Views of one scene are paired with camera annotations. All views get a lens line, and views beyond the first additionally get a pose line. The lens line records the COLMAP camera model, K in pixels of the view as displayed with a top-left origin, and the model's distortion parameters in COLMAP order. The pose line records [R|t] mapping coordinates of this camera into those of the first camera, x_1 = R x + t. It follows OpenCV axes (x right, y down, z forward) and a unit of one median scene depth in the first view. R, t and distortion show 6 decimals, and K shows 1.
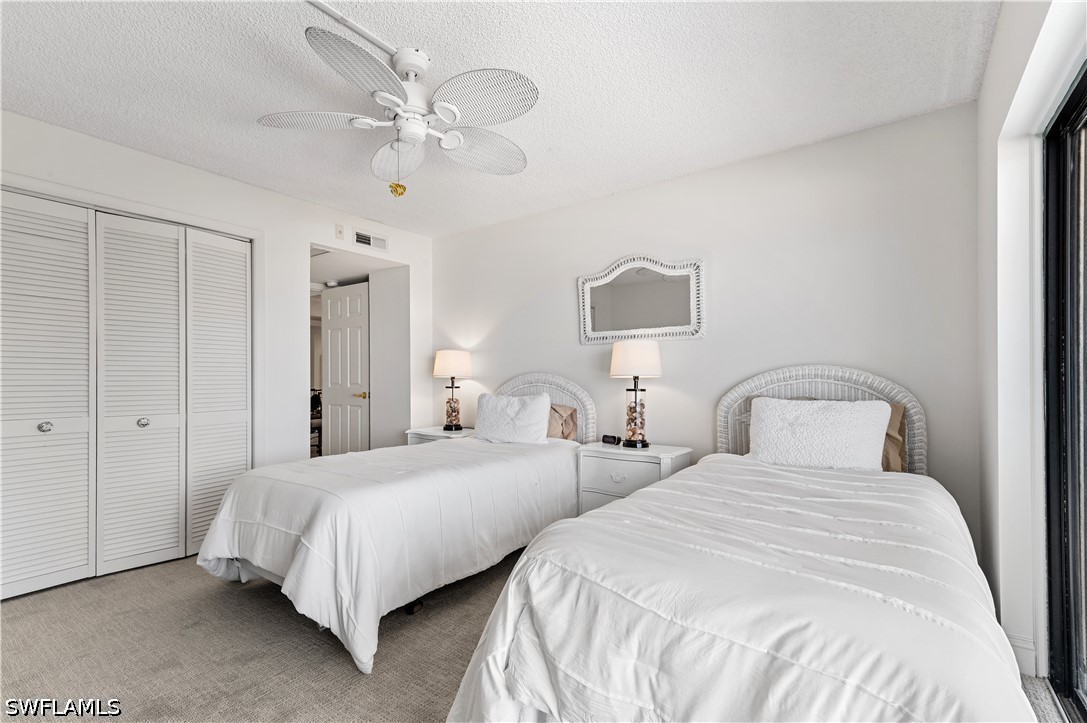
lens RADIAL K [[491.1, 0, 541.5], [0, 491.1, 371.8], [0, 0, 1]] dist [0.003654, 0.001079]
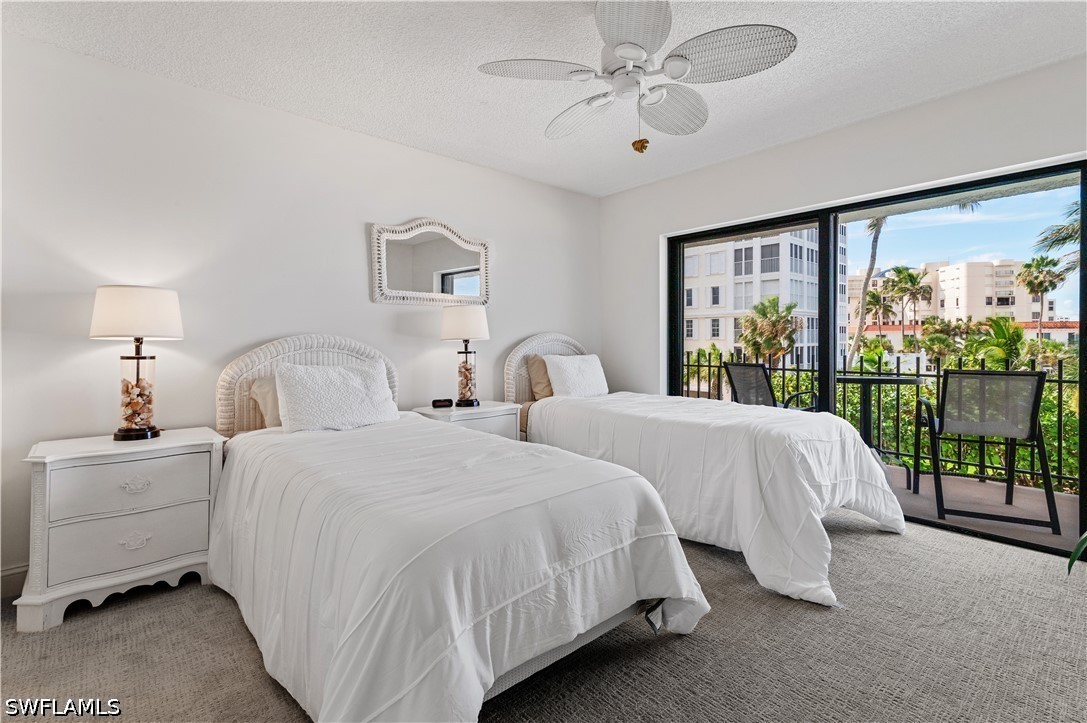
lens RADIAL K [[475.6, 0, 542.5], [0, 475.6, 334.4], [0, 0, 1]] dist [0.016643, 0.000101]
pose [[0.248607, 0.016015, 0.968472, -0.745379], [-0.014546, 0.999812, -0.012799, 0.008487], [-0.968495, -0.010905, 0.248793, 0.570236]]
